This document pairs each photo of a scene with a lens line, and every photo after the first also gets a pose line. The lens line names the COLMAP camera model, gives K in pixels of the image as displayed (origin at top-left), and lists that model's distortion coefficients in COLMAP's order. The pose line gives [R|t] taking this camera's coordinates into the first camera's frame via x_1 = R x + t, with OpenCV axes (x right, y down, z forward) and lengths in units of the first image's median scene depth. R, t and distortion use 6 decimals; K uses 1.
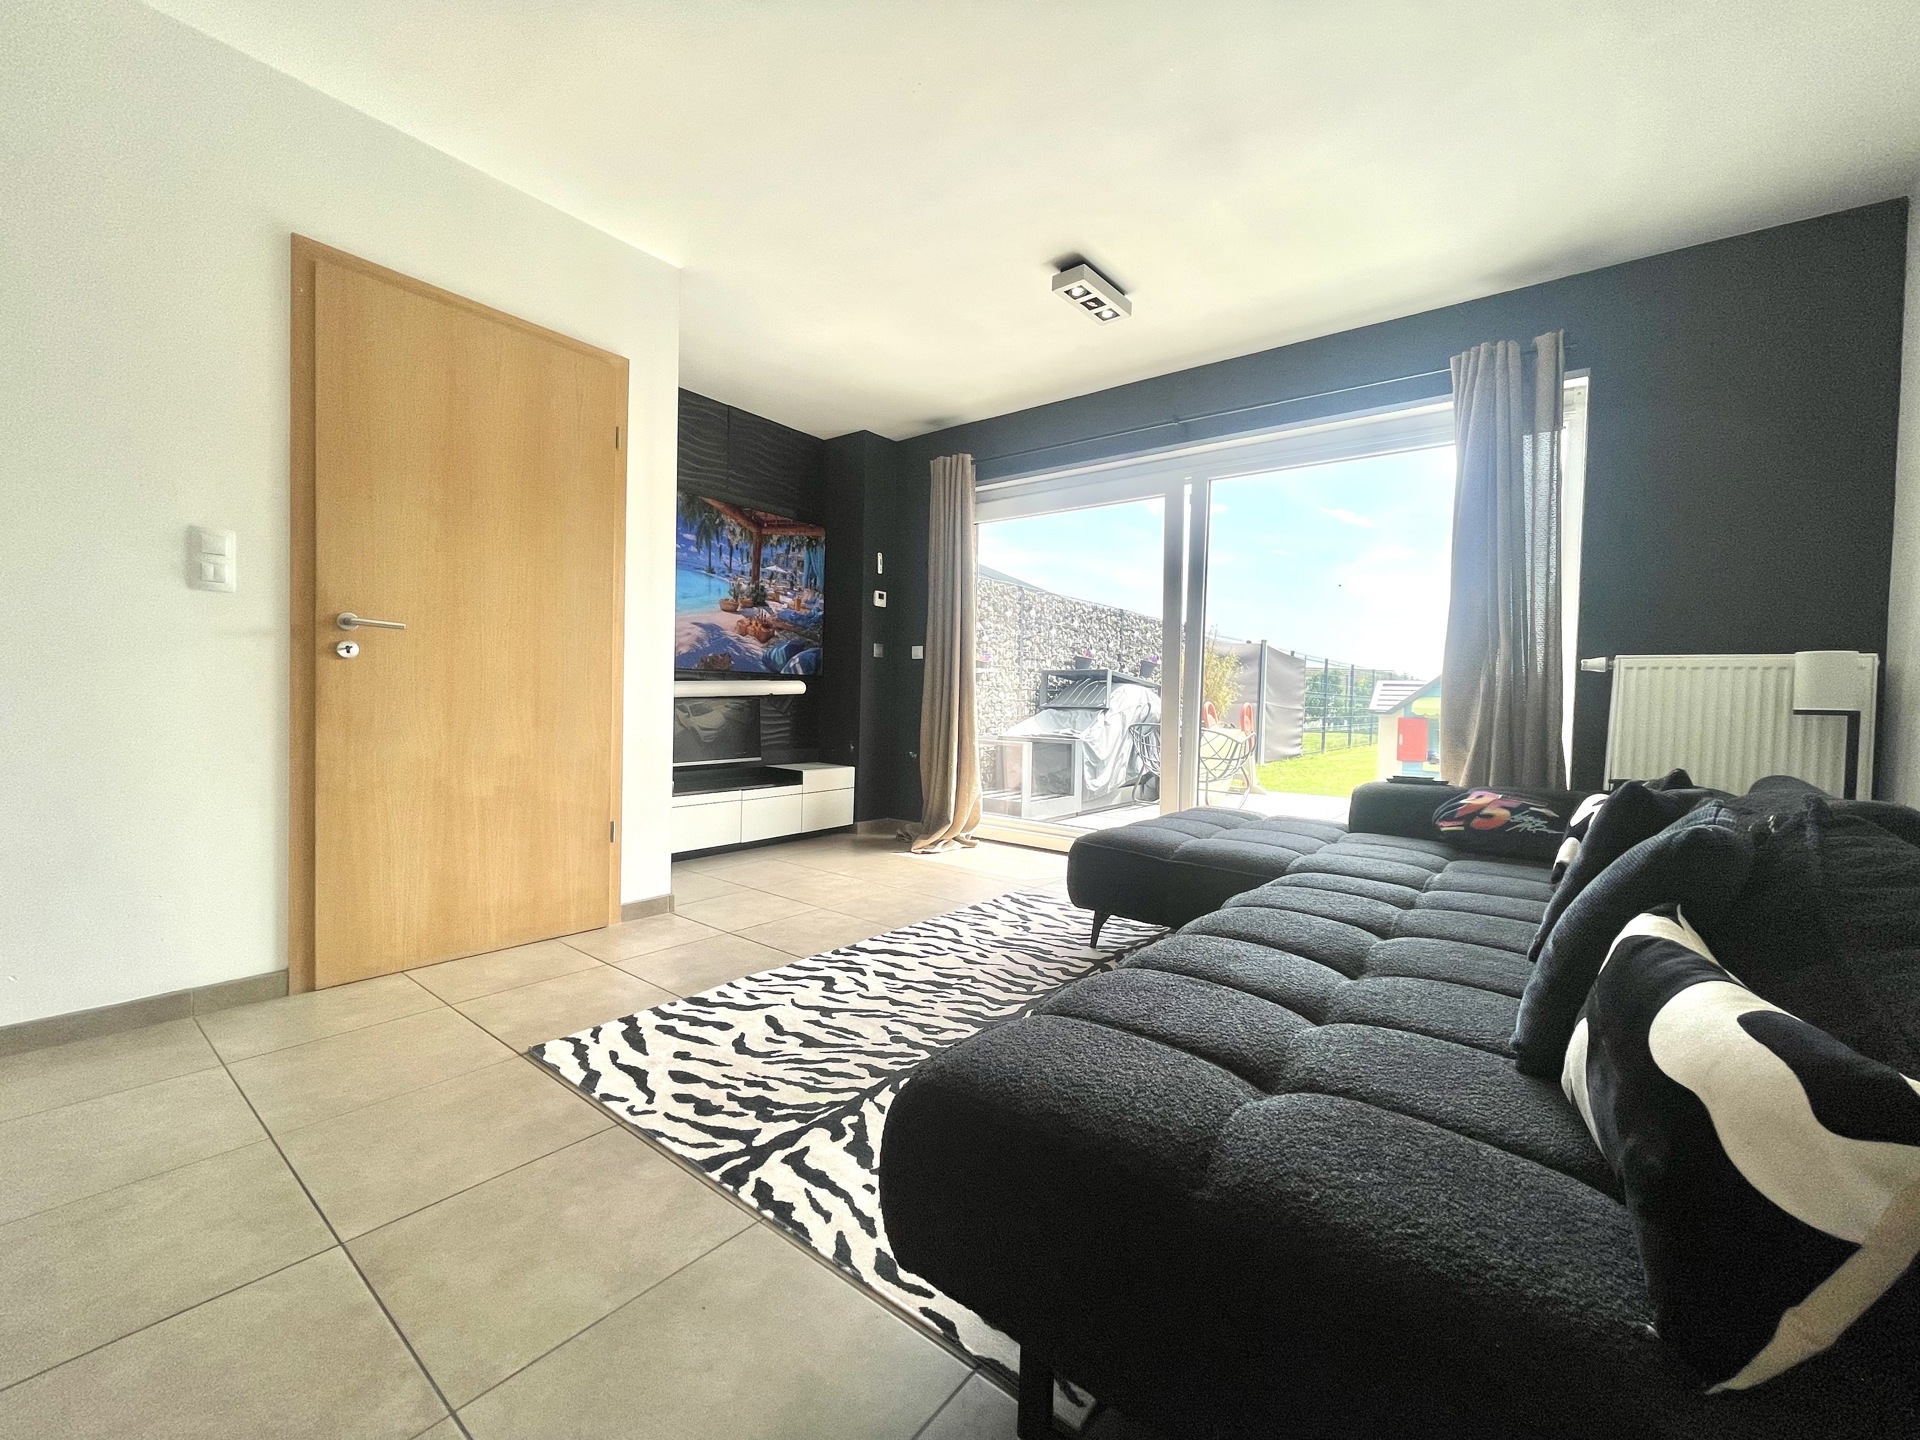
lens RADIAL K [[780.8, 0, 965.6], [0, 780.8, 722.9], [0, 0, 1]] dist [-0.001978, -0.000006]
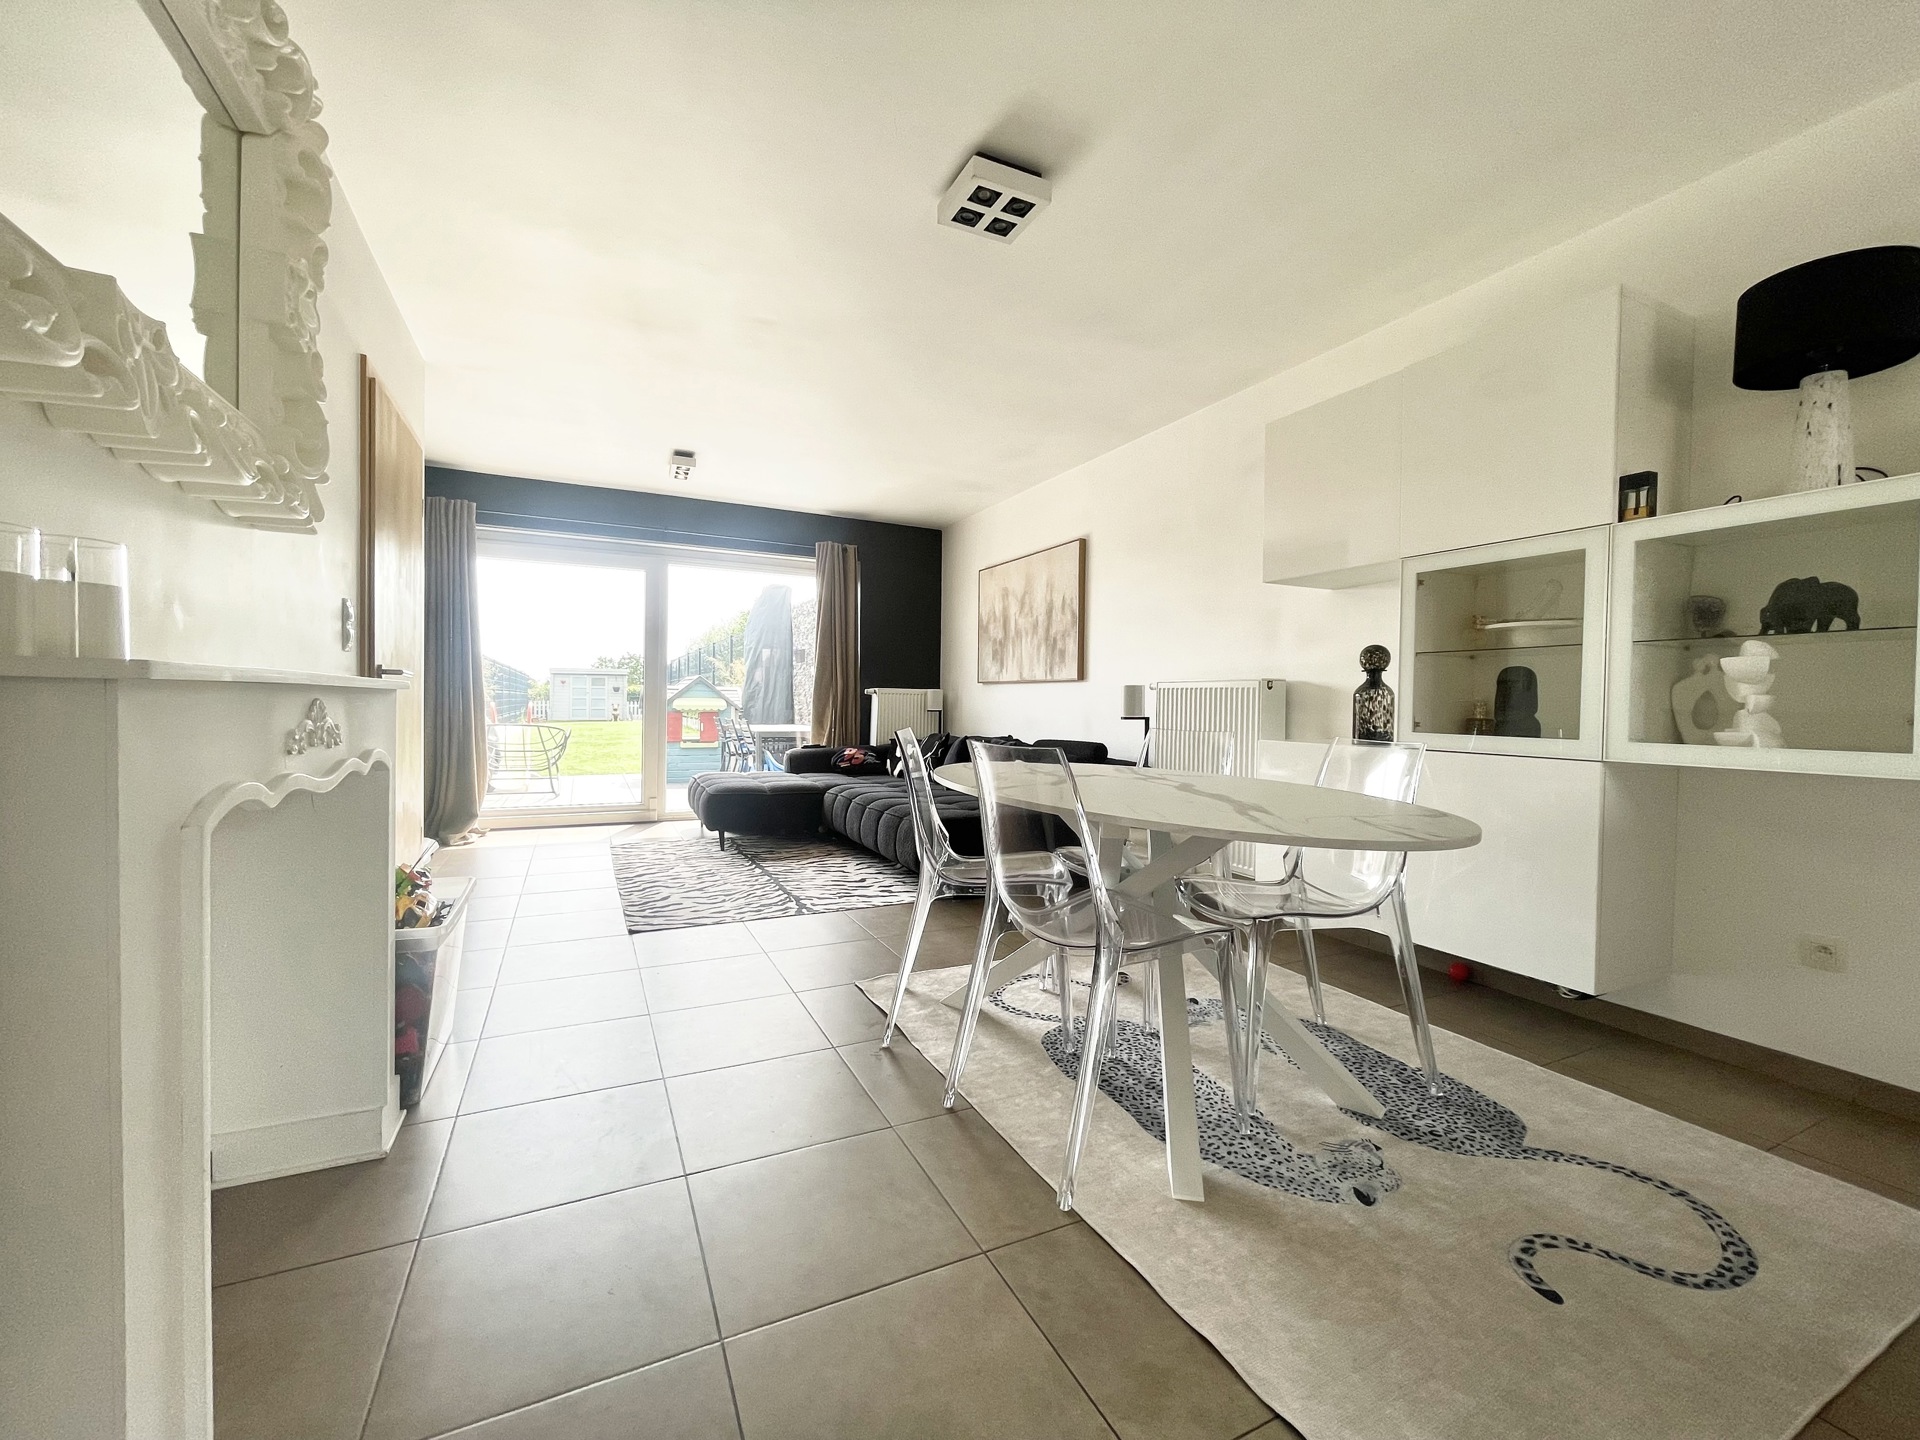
lens RADIAL K [[780.8, 0, 958.0], [0, 780.8, 716.7], [0, 0, 1]] dist [-0.001978, -0.000006]
pose [[0.448582, -0.038387, 0.892917, -1.858152], [0.023033, 0.999242, 0.031386, -0.103258], [-0.893445, 0.006488, 0.449126, -0.466068]]
